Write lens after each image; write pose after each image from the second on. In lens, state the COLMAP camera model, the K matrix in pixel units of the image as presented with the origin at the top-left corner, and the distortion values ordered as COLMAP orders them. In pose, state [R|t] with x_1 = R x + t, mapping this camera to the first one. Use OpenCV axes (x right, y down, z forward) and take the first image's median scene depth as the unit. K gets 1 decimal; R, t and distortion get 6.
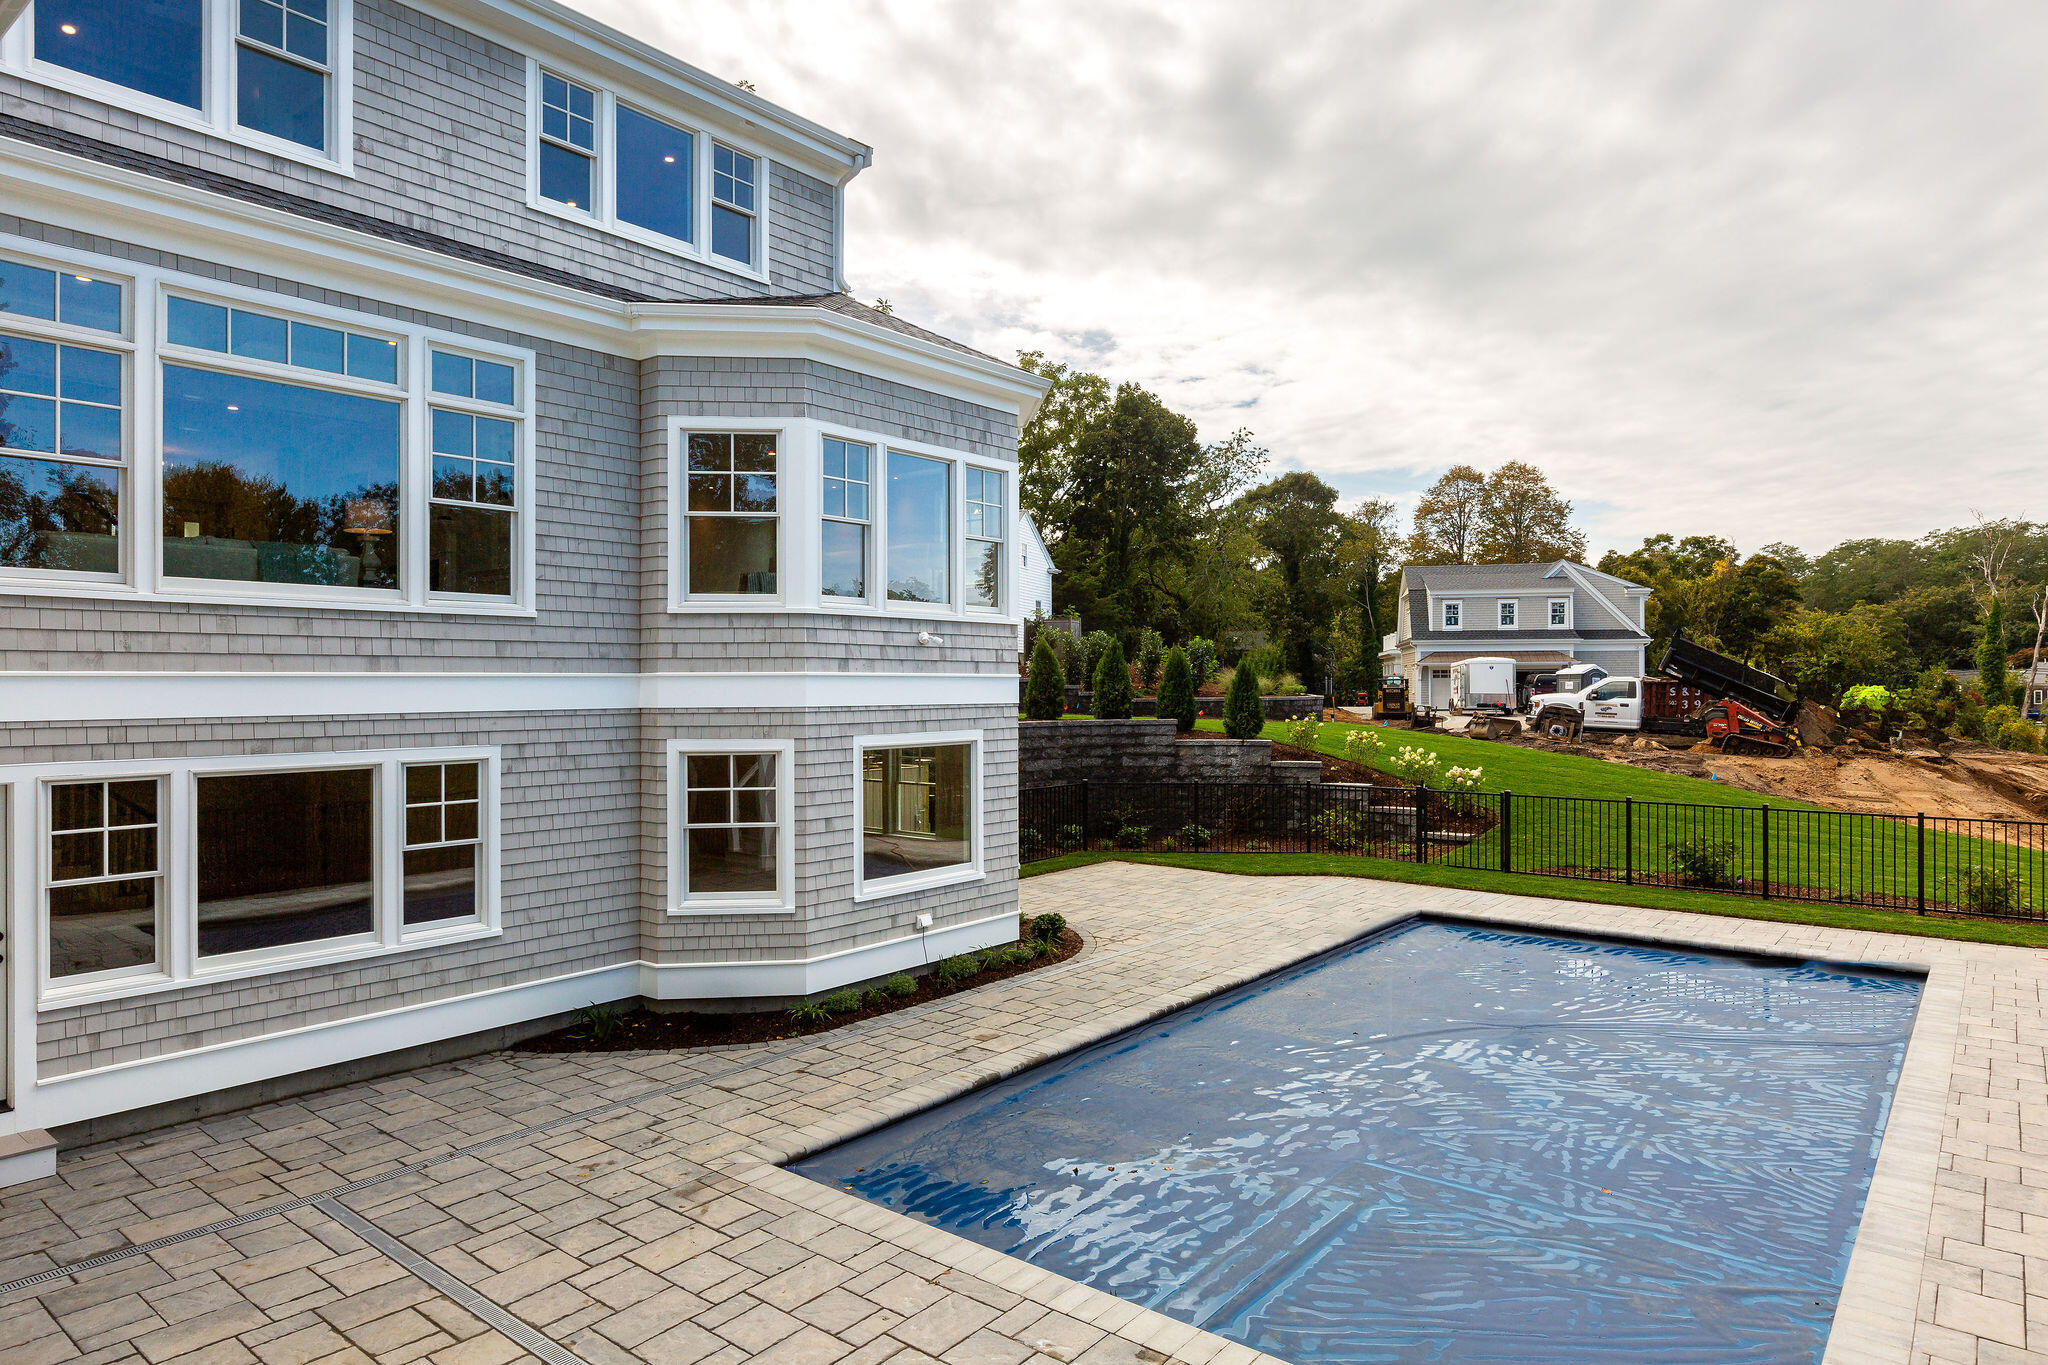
lens RADIAL K [[1235.2, 0, 1021.9], [0, 1235.2, 685.6], [0, 0, 1]] dist [-0.002852, 0.000233]
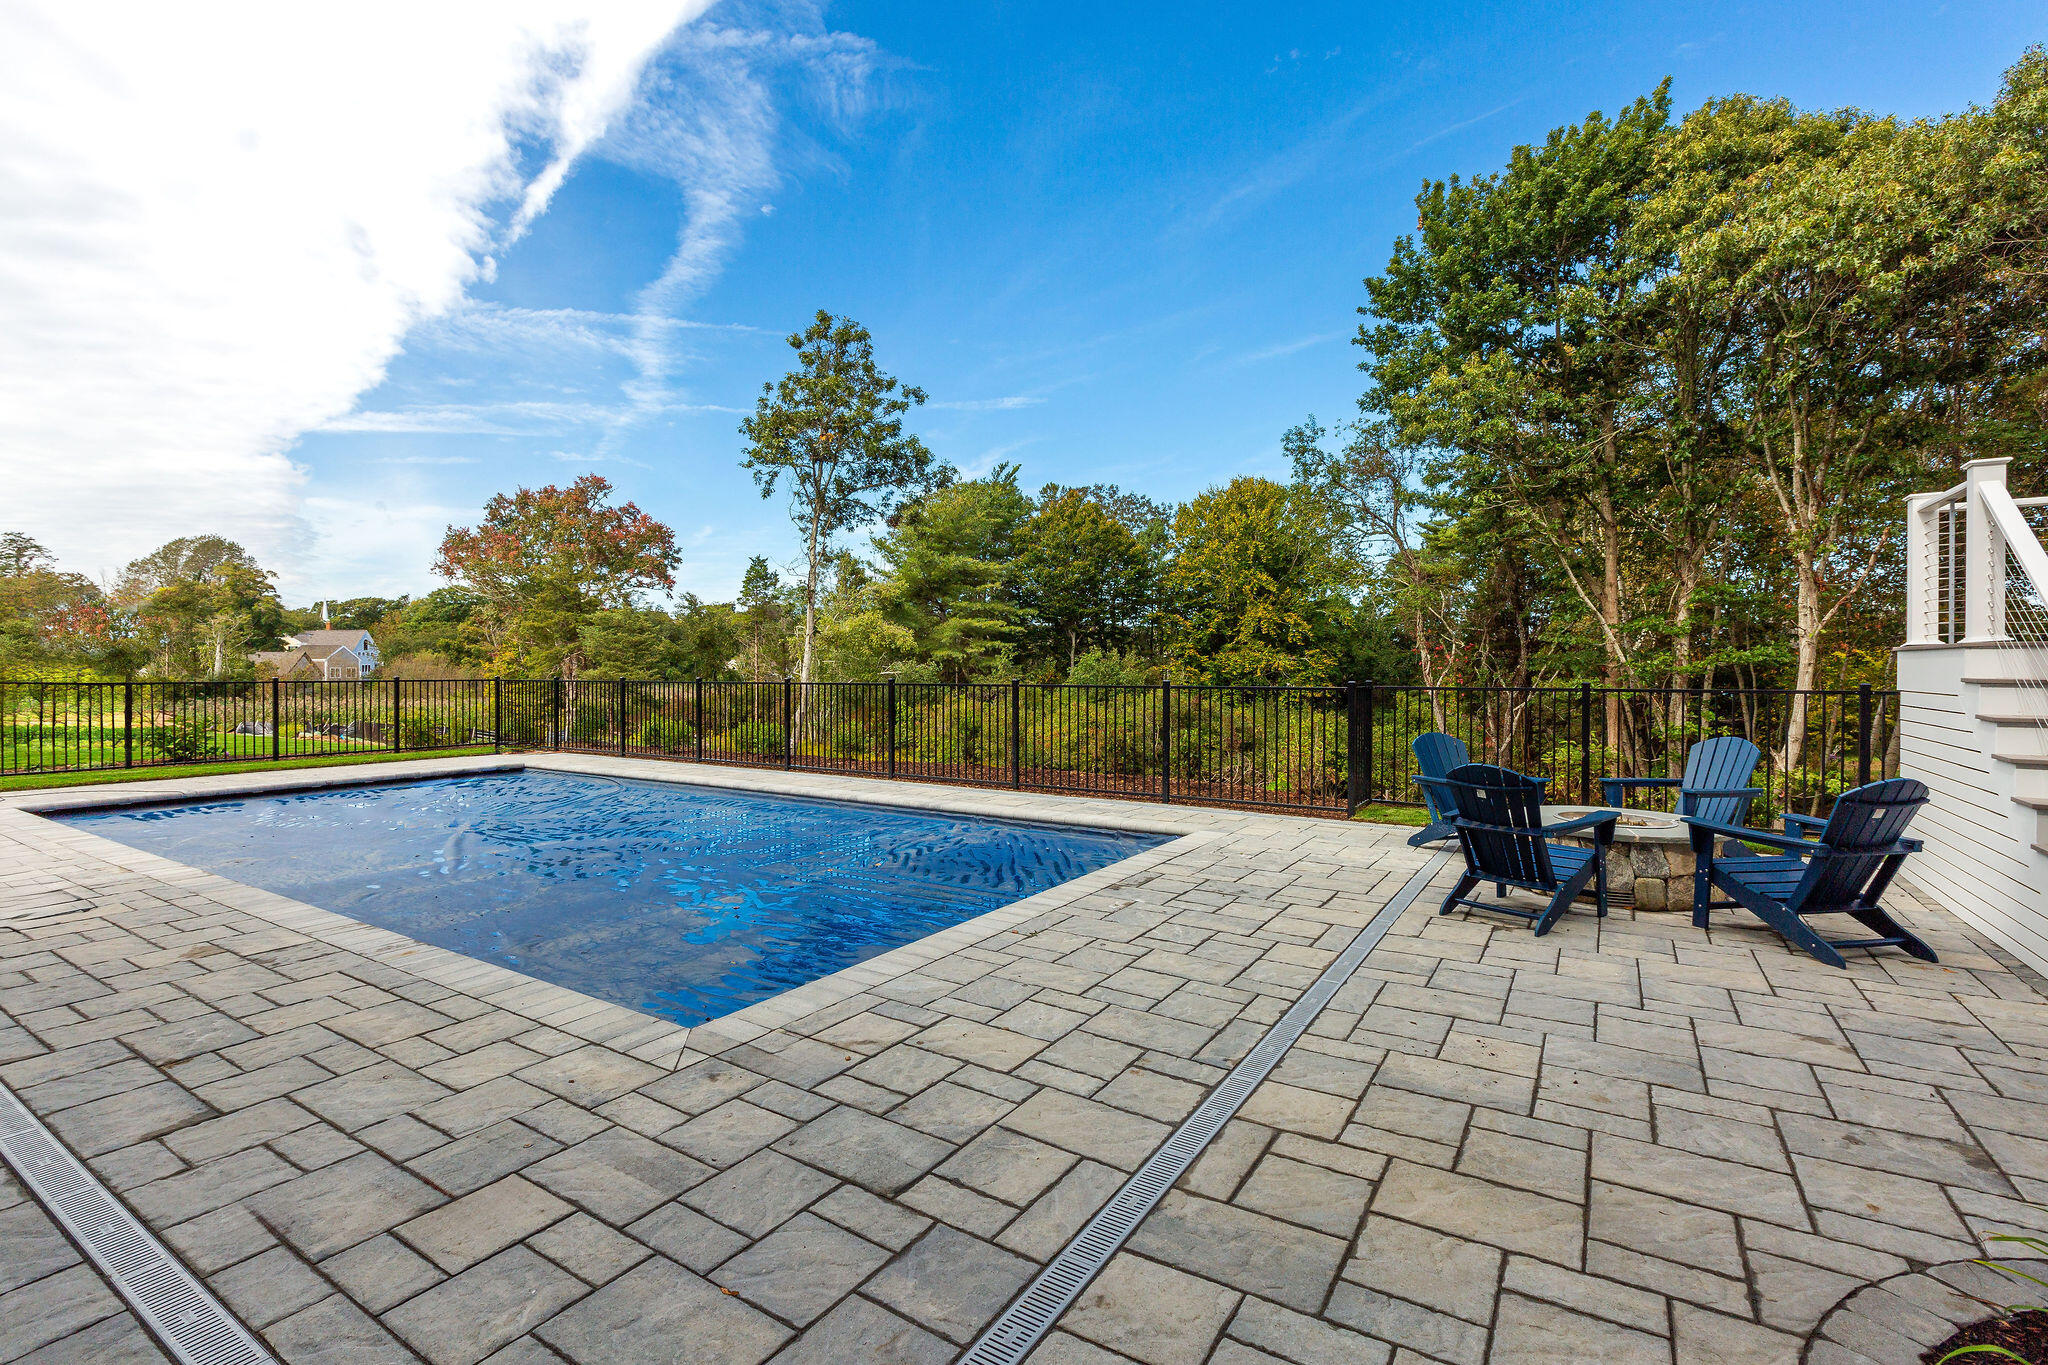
lens RADIAL K [[908.1, 0, 1026.2], [0, 908.1, 681.8], [0, 0, 1]] dist [0.010417, -0.002653]
pose [[-0.117715, -0.009830, 0.992999, -0.728136], [0.002652, 0.999944, 0.010213, 0.212933], [-0.993044, 0.003835, -0.117683, 0.928321]]
